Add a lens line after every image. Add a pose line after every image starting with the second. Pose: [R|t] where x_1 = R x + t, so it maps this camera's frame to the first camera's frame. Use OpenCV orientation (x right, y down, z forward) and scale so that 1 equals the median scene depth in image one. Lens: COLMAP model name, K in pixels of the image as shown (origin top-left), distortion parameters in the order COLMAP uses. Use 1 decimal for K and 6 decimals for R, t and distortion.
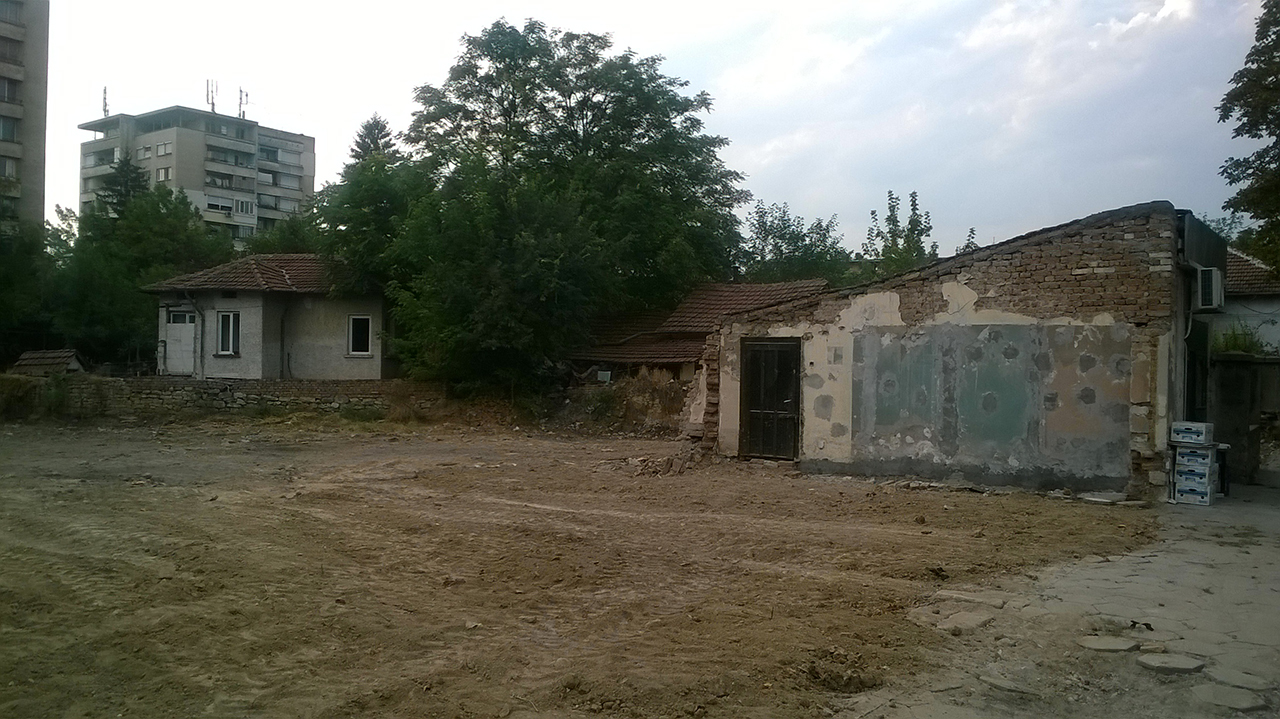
lens RADIAL K [[1057.4, 0, 640.0], [0, 1057.4, 359.5], [0, 0, 1]] dist [-0.006113, -0.023448]
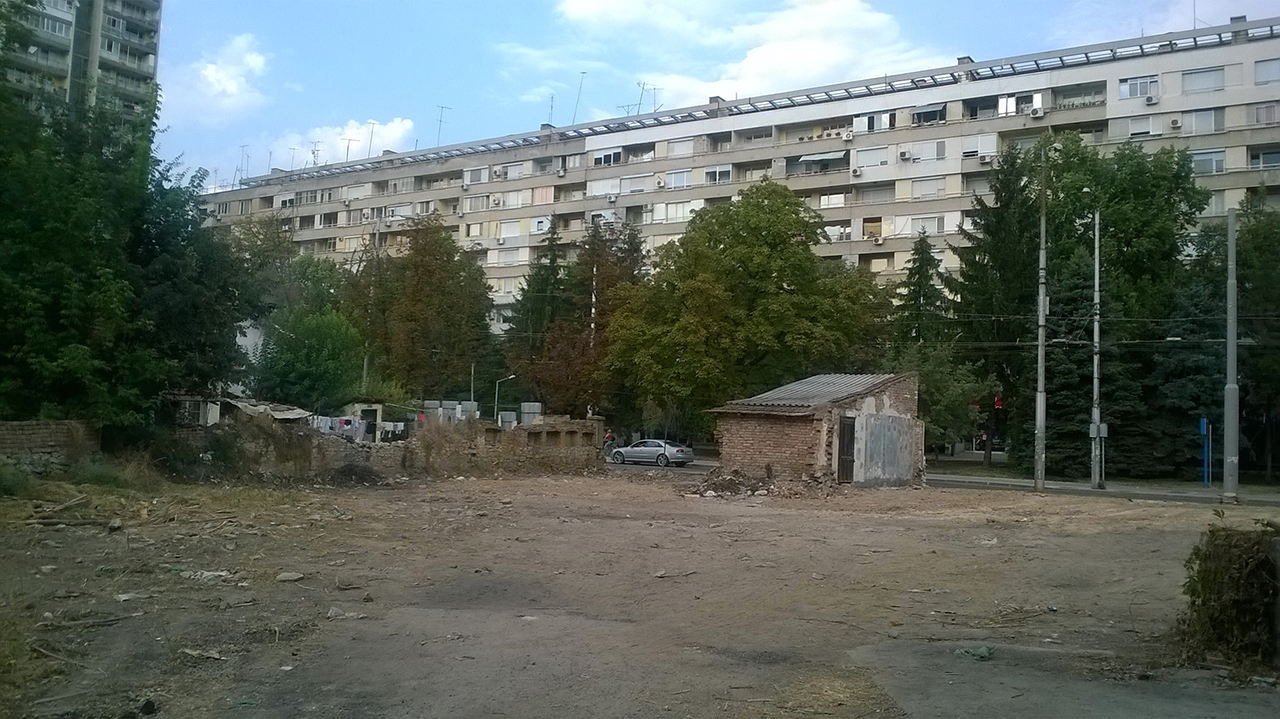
lens RADIAL K [[1056.2, 0, 599.1], [0, 1056.2, 322.8], [0, 0, 1]] dist [-0.007062, 0.003970]
pose [[0.029438, 0.095169, 0.995026, -1.296894], [-0.046098, 0.994527, -0.093757, 0.006747], [-0.998503, -0.043109, 0.033664, 1.029680]]
